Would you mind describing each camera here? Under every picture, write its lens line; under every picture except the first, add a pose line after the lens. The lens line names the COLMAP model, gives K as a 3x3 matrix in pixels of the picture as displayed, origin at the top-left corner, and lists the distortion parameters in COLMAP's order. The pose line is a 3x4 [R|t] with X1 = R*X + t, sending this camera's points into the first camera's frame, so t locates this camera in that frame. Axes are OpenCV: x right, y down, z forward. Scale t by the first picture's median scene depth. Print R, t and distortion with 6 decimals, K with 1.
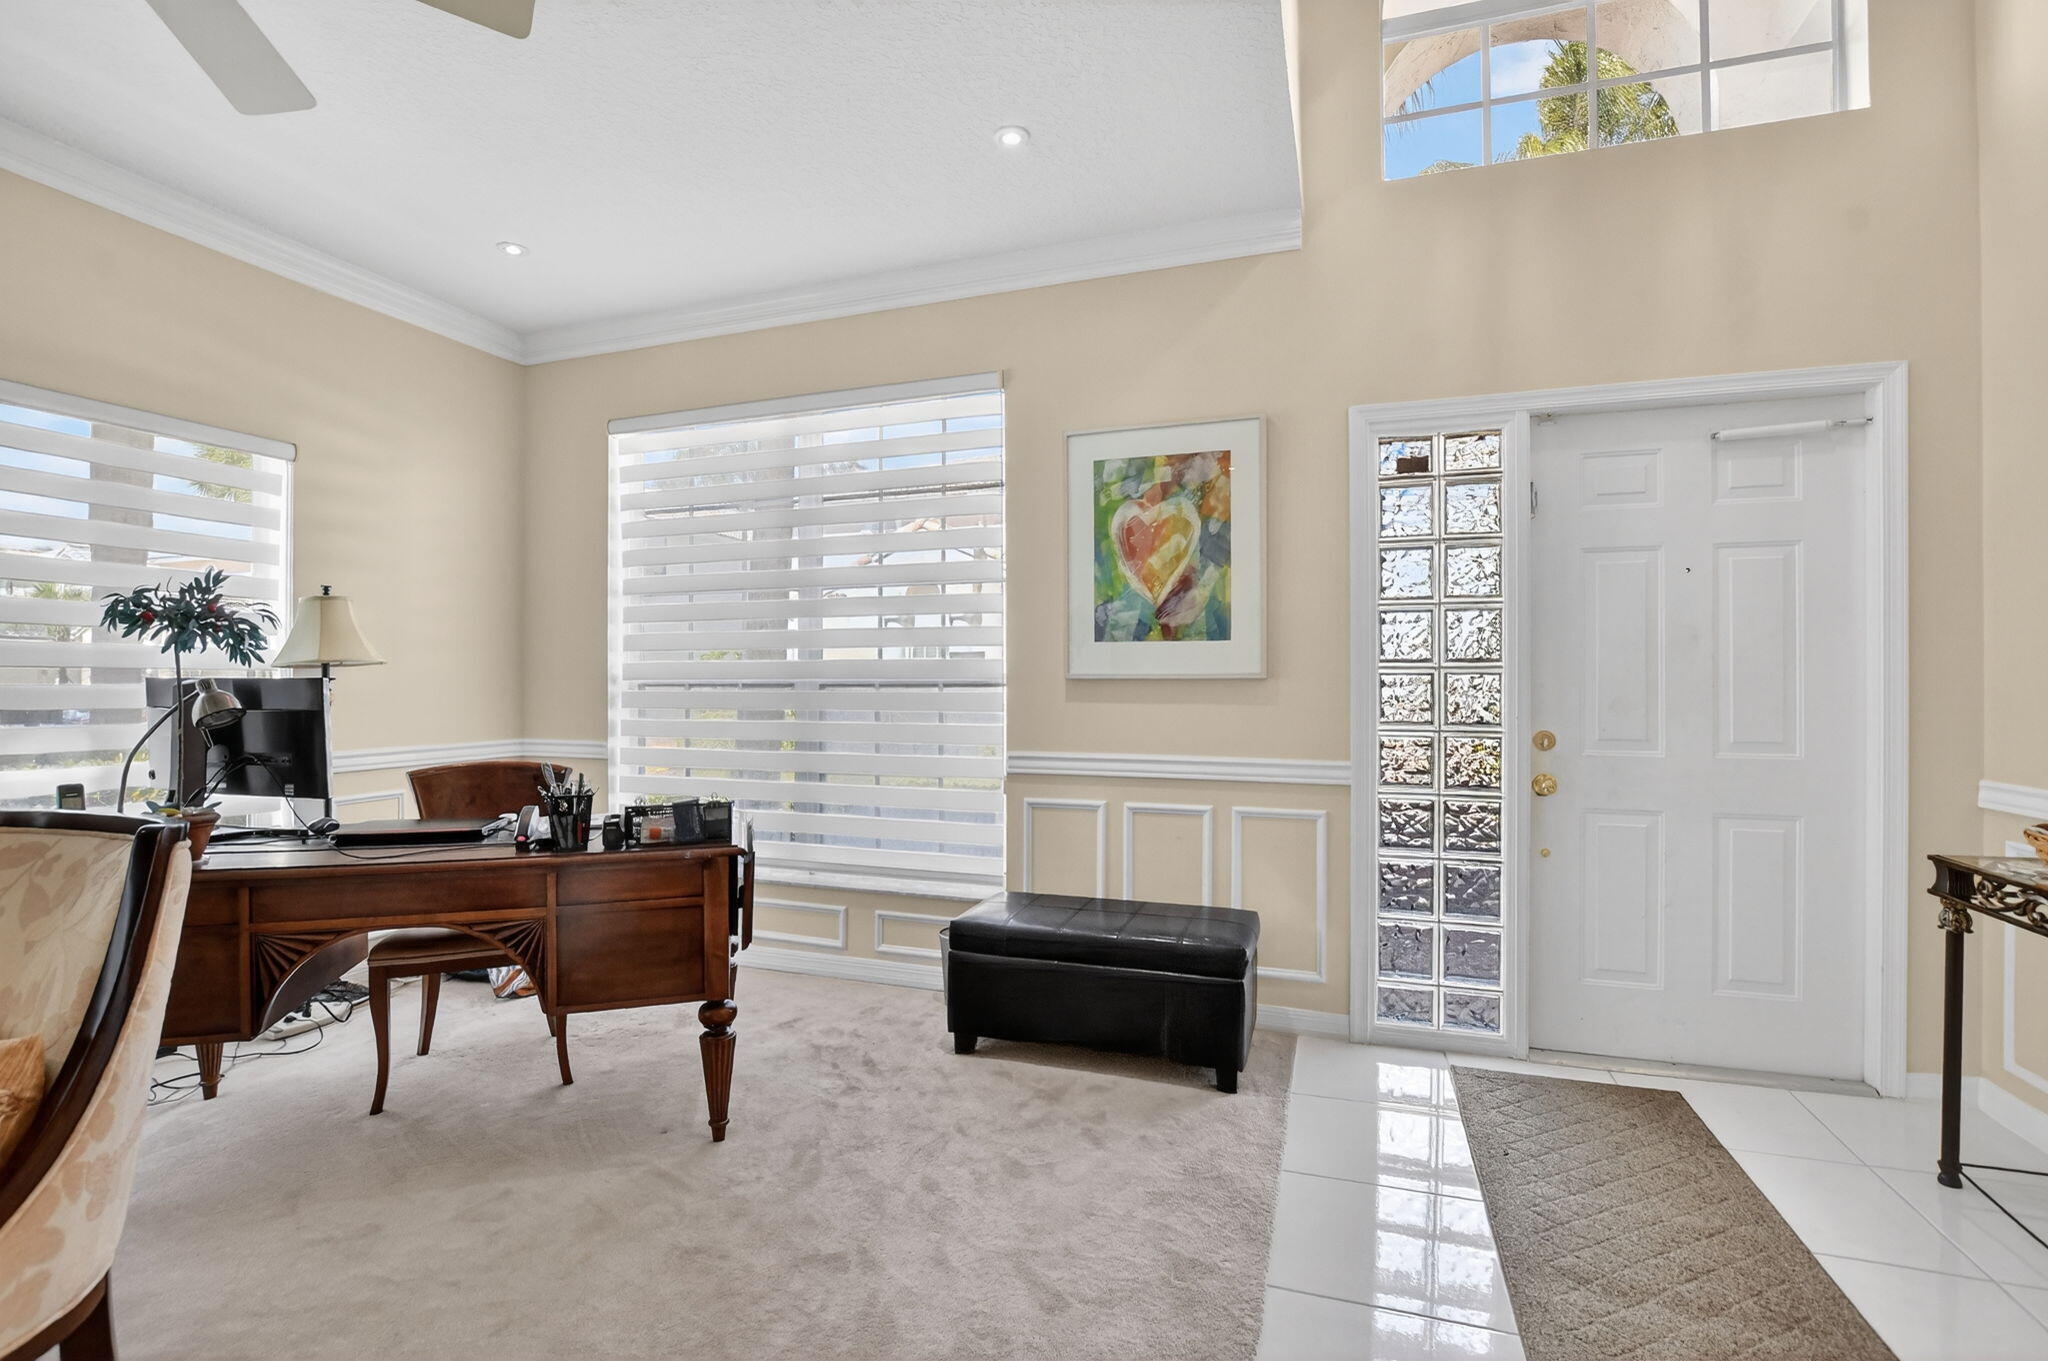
lens RADIAL K [[904.8, 0, 1015.3], [0, 904.8, 674.6], [0, 0, 1]] dist [-0.026612, -0.000452]
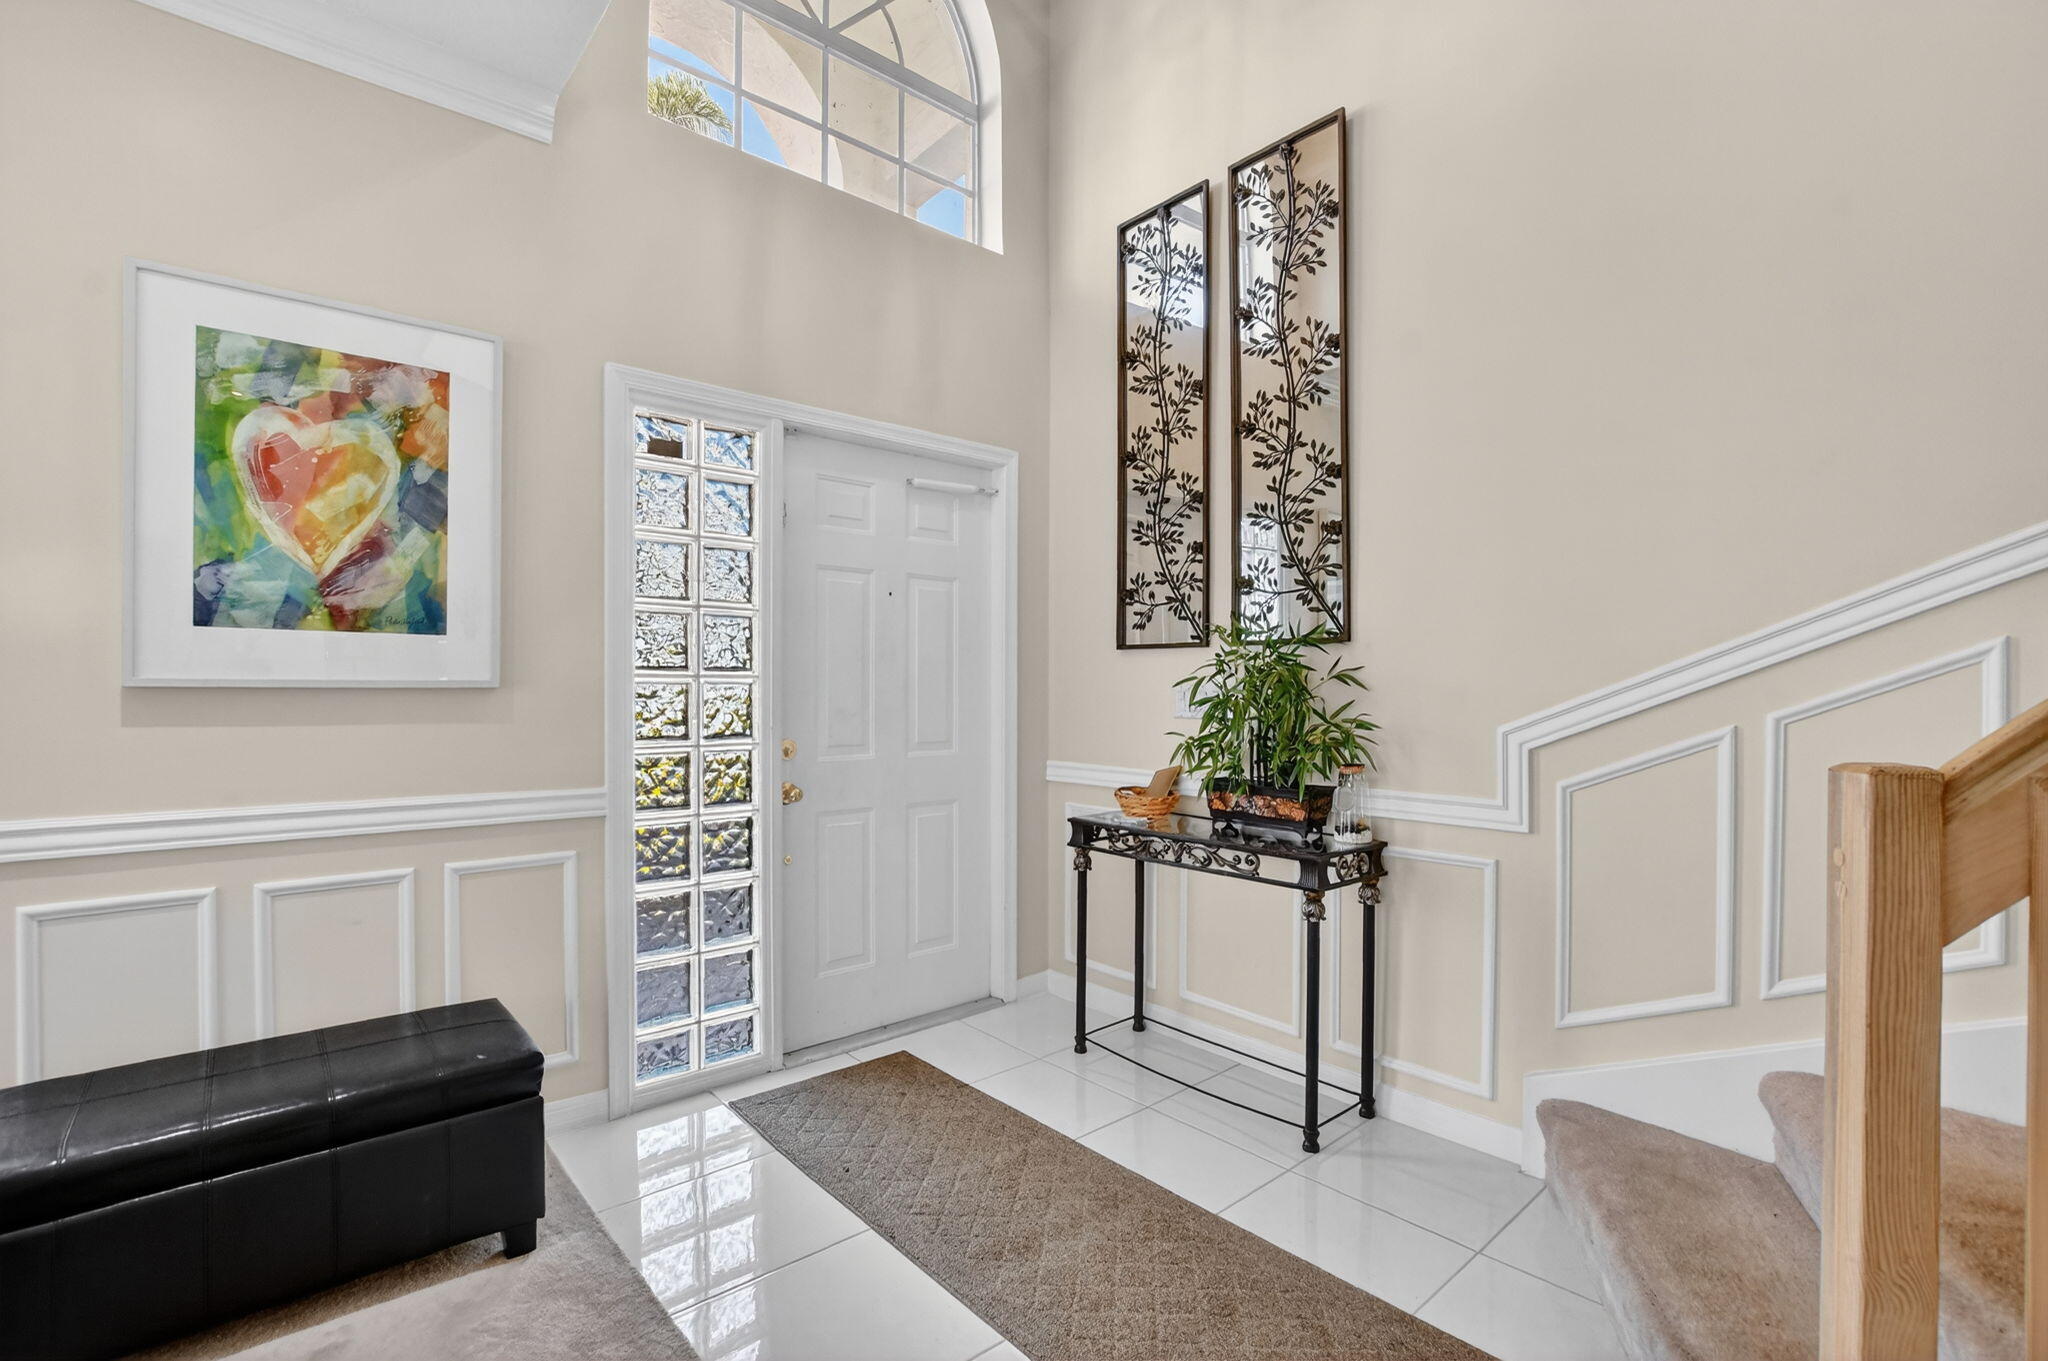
lens RADIAL K [[904.8, 0, 1015.3], [0, 904.8, 696.3], [0, 0, 1]] dist [-0.026612, -0.000452]
pose [[0.509534, -0.004857, 0.860437, -0.151267], [-0.004772, 0.999953, 0.008470, 0.003244], [-0.860438, -0.008421, 0.509486, 0.246479]]
